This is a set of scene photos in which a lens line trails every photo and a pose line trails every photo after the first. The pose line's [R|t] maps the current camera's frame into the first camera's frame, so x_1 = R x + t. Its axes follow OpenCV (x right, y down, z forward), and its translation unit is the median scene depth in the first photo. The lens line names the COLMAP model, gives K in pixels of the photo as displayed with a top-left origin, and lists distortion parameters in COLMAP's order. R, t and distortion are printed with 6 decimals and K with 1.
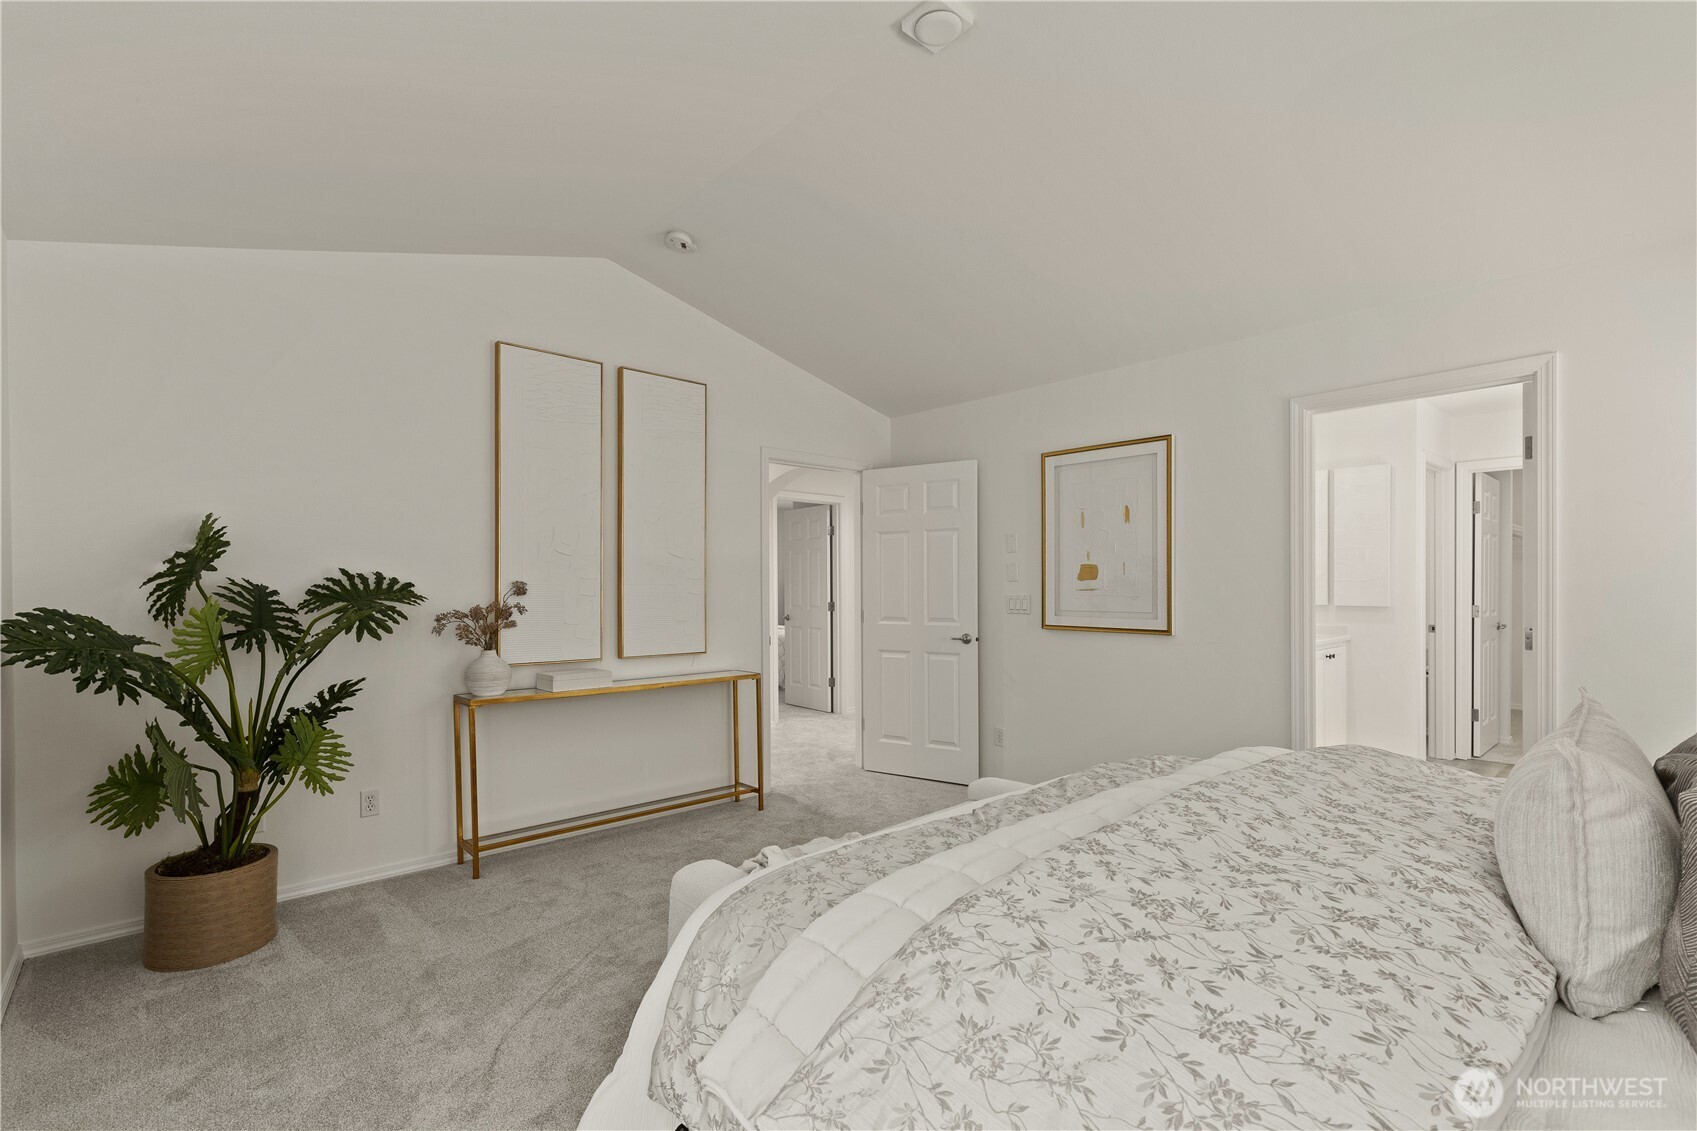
lens RADIAL K [[759.1, 0, 844.7], [0, 759.1, 573.0], [0, 0, 1]] dist [0.004157, 0.000130]
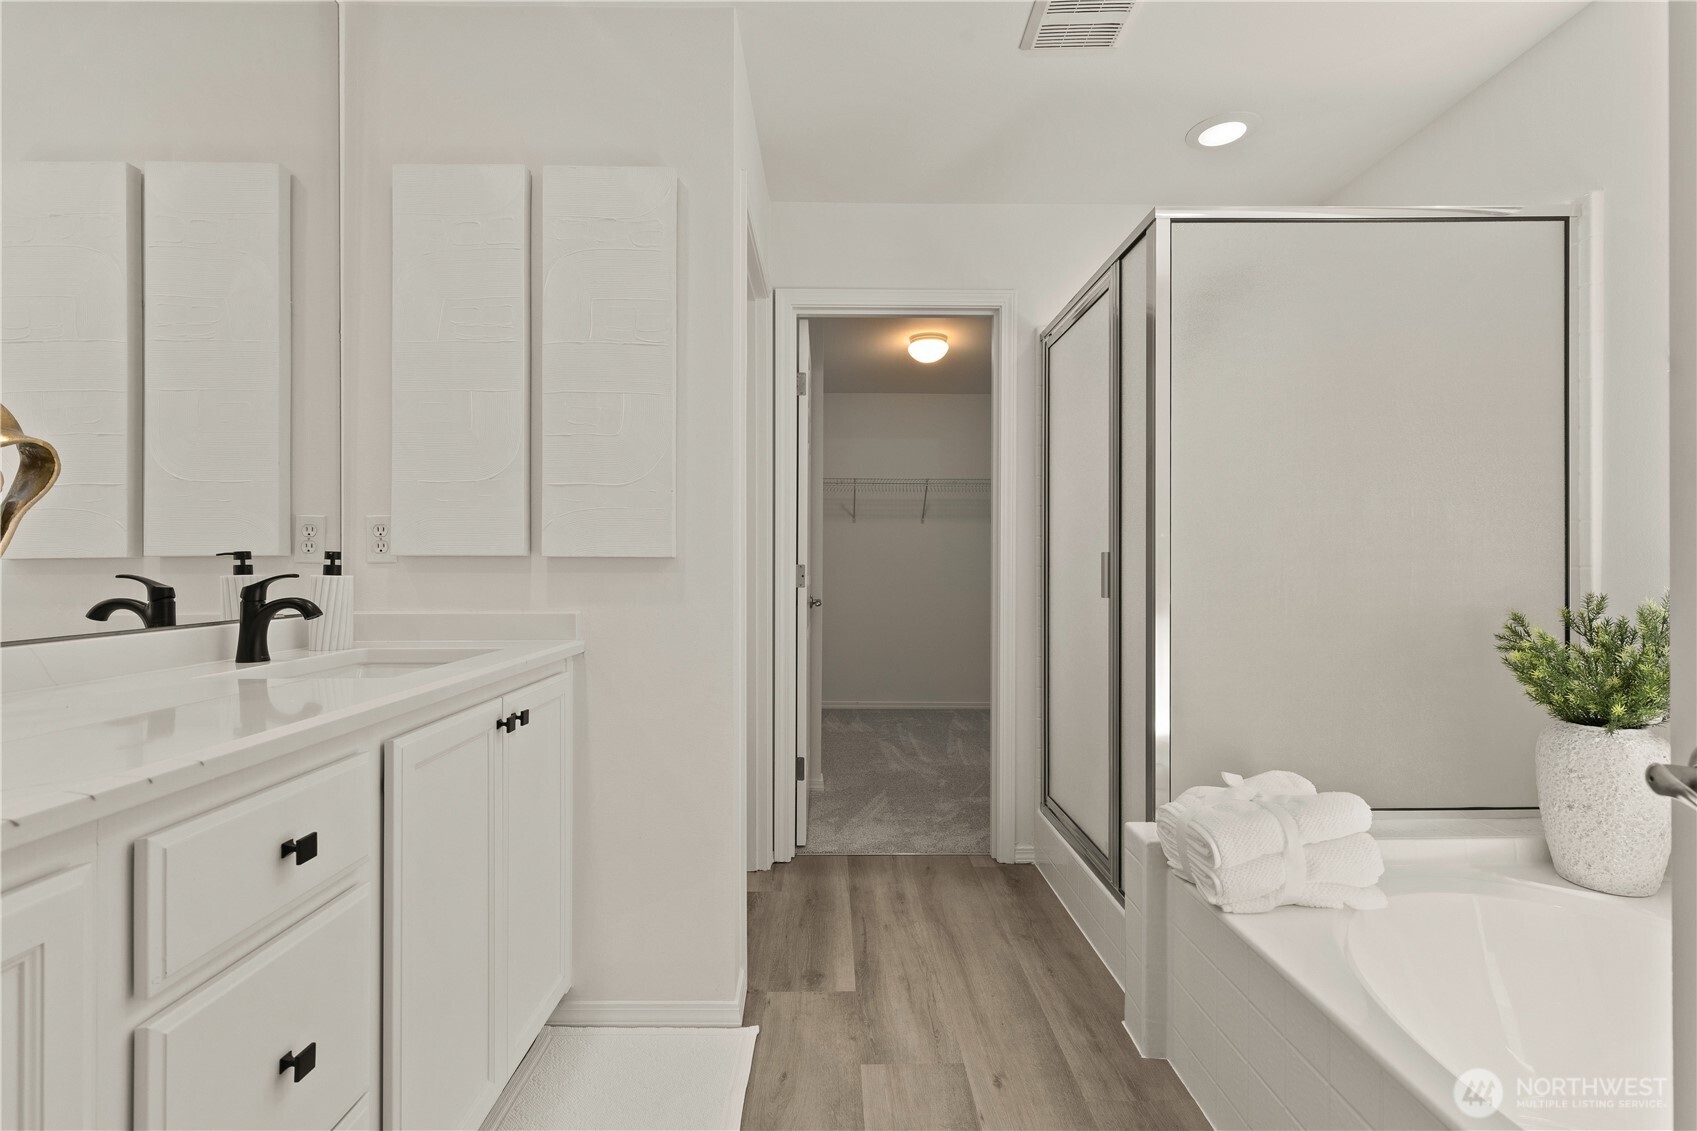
lens RADIAL K [[759.1, 0, 844.7], [0, 759.1, 573.0], [0, 0, 1]] dist [0.004157, 0.000130]
pose [[0.640611, -0.002592, 0.767861, 0.467307], [0.002326, 0.999996, 0.001435, 0.050277], [-0.767862, 0.000866, 0.640615, 0.674507]]
